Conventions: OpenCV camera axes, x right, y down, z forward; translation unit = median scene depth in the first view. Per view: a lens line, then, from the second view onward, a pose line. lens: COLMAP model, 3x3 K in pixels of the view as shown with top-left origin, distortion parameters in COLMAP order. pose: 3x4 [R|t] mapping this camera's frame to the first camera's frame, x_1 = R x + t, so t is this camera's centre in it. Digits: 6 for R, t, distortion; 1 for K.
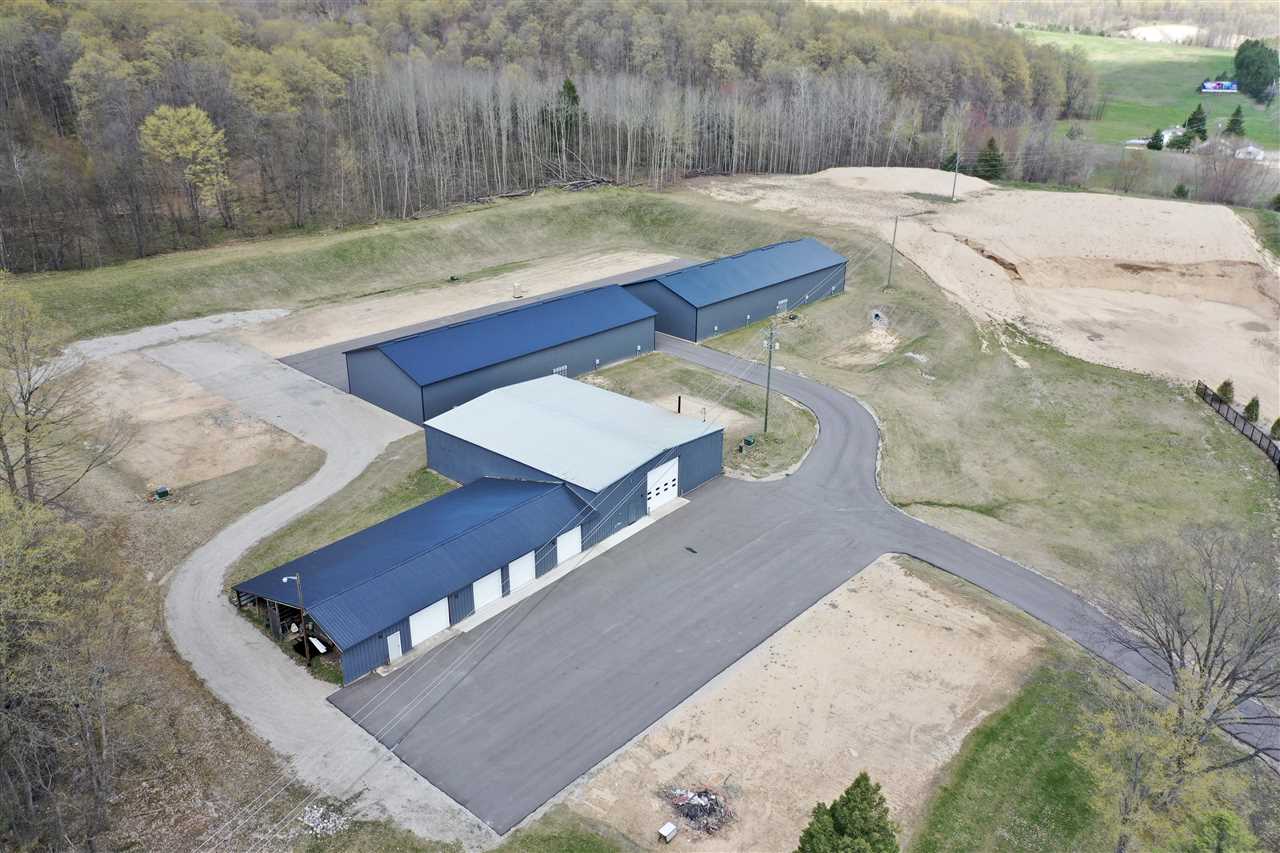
lens RADIAL K [[1004.2, 0, 640.0], [0, 1004.2, 426.5], [0, 0, 1]] dist [0.002747, -0.005307]
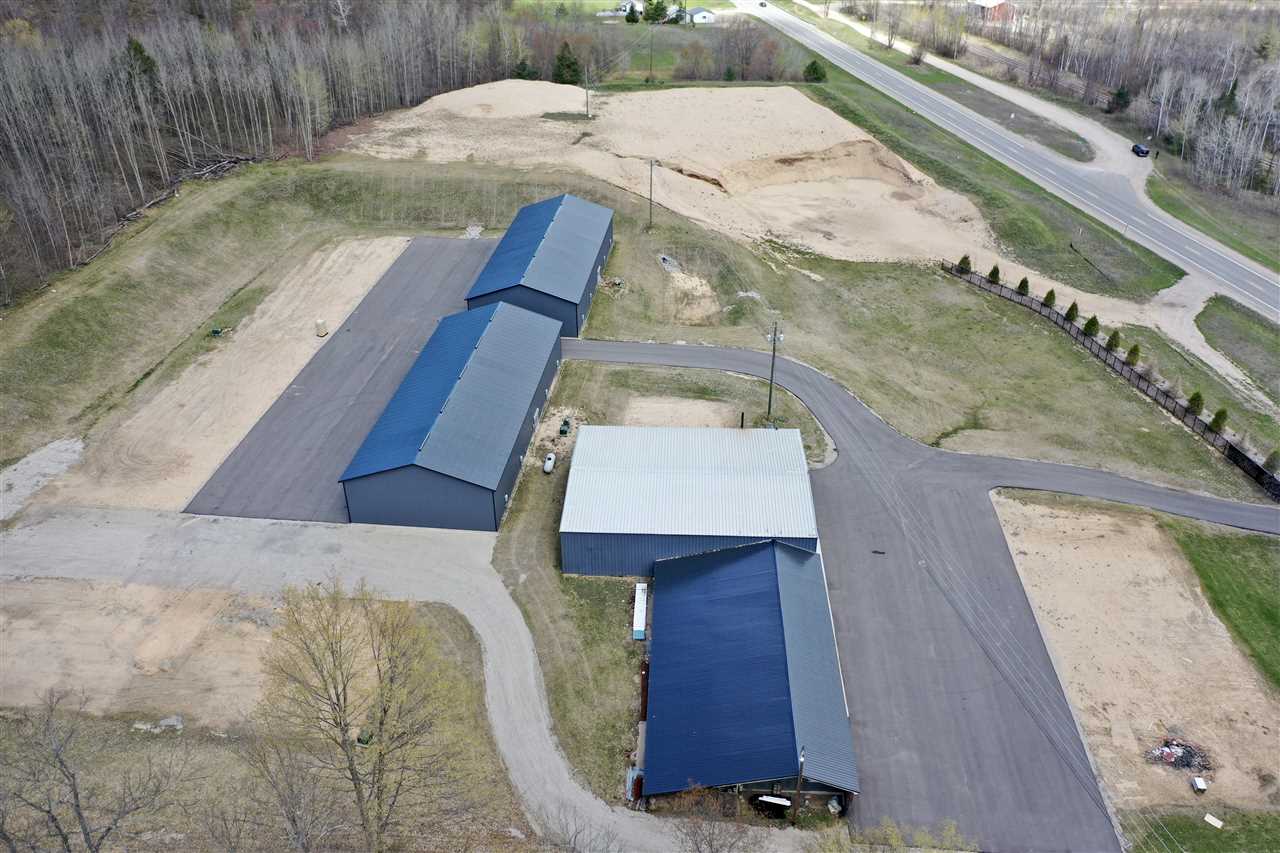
lens RADIAL K [[1010.1, 0, 640.0], [0, 1010.1, 426.5], [0, 0, 1]] dist [0.001917, -0.004731]
pose [[0.793666, -0.320330, 0.517188, -0.418419], [0.248165, 0.946668, 0.205507, -0.182831], [-0.555435, -0.034756, 0.830833, 0.144198]]
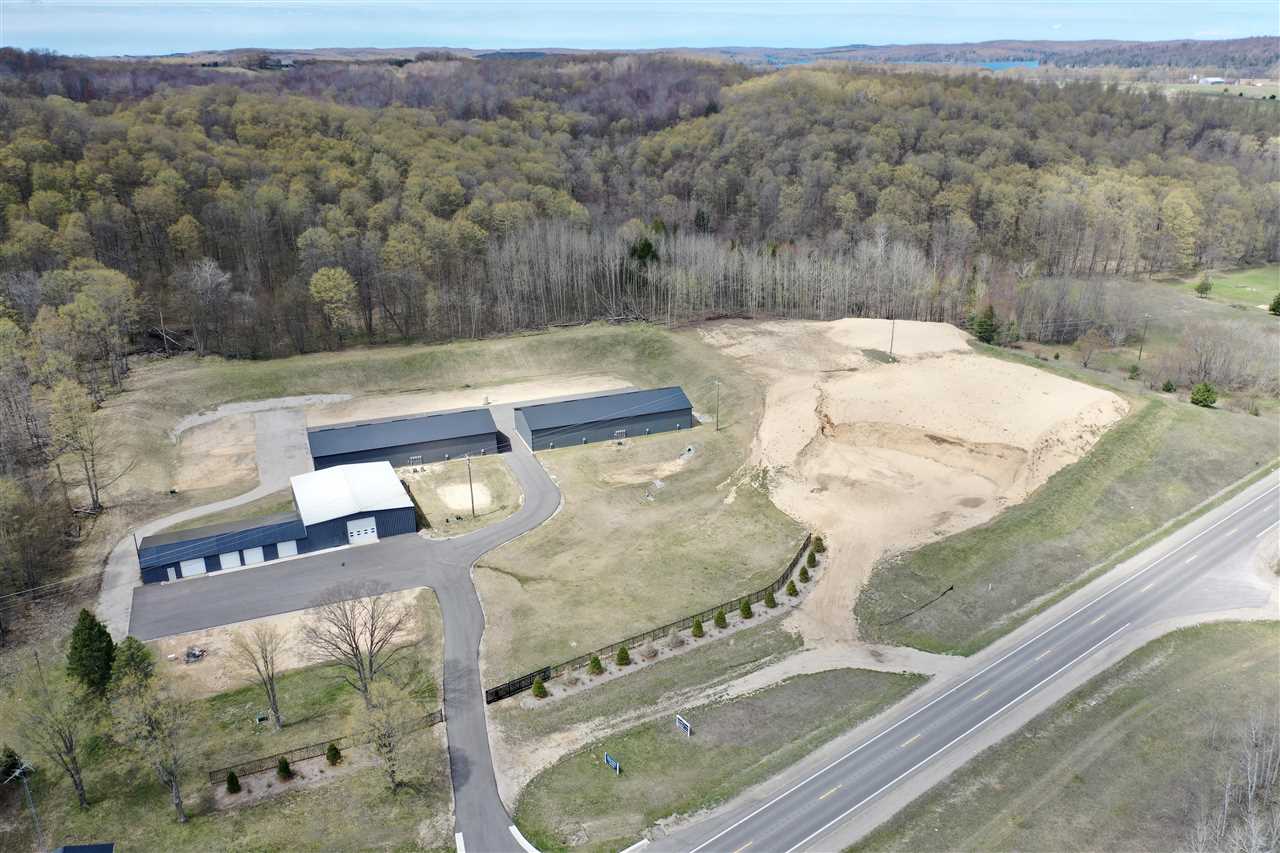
lens RADIAL K [[1005.1, 0, 640.0], [0, 1005.1, 426.5], [0, 0, 1]] dist [0.003399, -0.008129]
pose [[0.898438, 0.134889, -0.417868, 0.824783], [-0.152774, 0.988216, -0.009474, -0.129124], [0.411666, 0.072351, 0.908458, -0.338107]]
